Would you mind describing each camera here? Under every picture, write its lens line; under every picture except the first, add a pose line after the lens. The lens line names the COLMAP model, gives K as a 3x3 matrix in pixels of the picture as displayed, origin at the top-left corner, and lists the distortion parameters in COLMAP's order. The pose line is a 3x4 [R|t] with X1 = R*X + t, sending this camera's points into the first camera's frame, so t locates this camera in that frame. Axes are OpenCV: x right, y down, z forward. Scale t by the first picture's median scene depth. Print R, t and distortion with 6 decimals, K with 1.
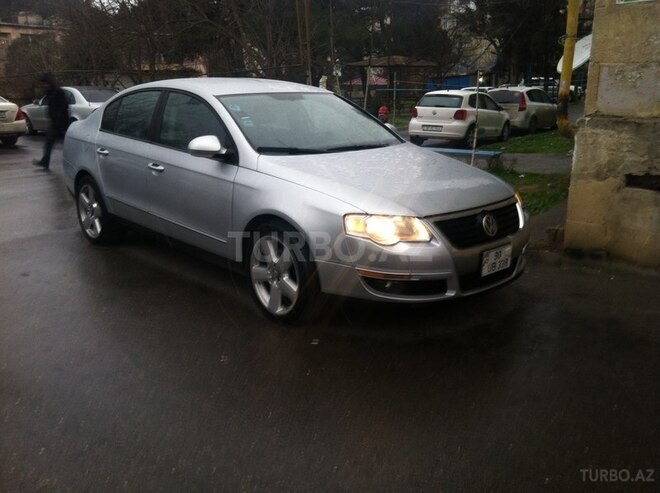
lens RADIAL K [[670.0, 0, 330.0], [0, 670.0, 246.5], [0, 0, 1]] dist [-0.011621, -0.003736]
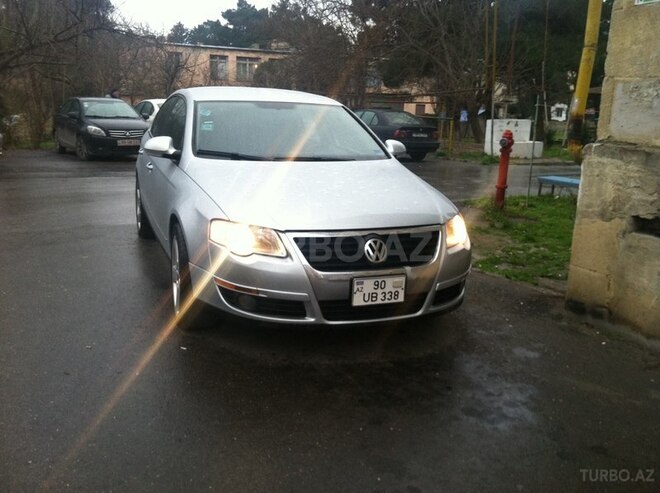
lens RADIAL K [[670.0, 0, 330.0], [0, 670.0, 246.5], [0, 0, 1]] dist [-0.011621, -0.003736]
pose [[0.918669, 0.114360, -0.378112, 0.407435], [-0.130517, 0.991295, -0.017291, -0.010683], [0.372844, 0.065235, 0.925598, 0.126697]]
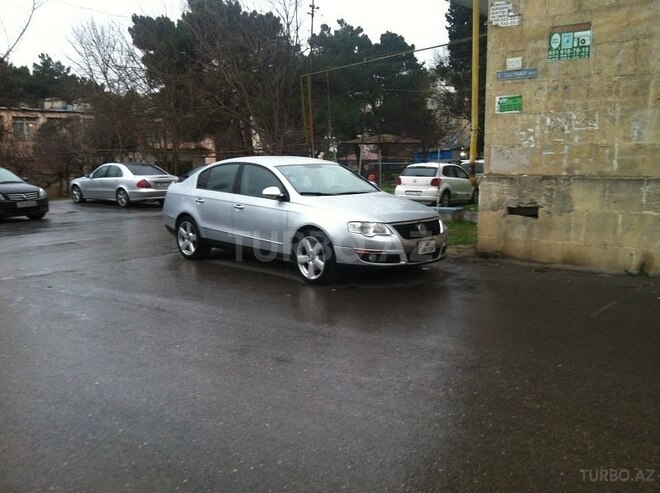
lens RADIAL K [[726.5, 0, 330.0], [0, 726.5, 246.5], [0, 0, 1]] dist [0.012087, -0.001893]
pose [[0.999886, -0.012515, 0.008408, -0.037732], [0.013425, 0.992845, -0.118650, 0.208665], [-0.006863, 0.118750, 0.992901, -0.853887]]
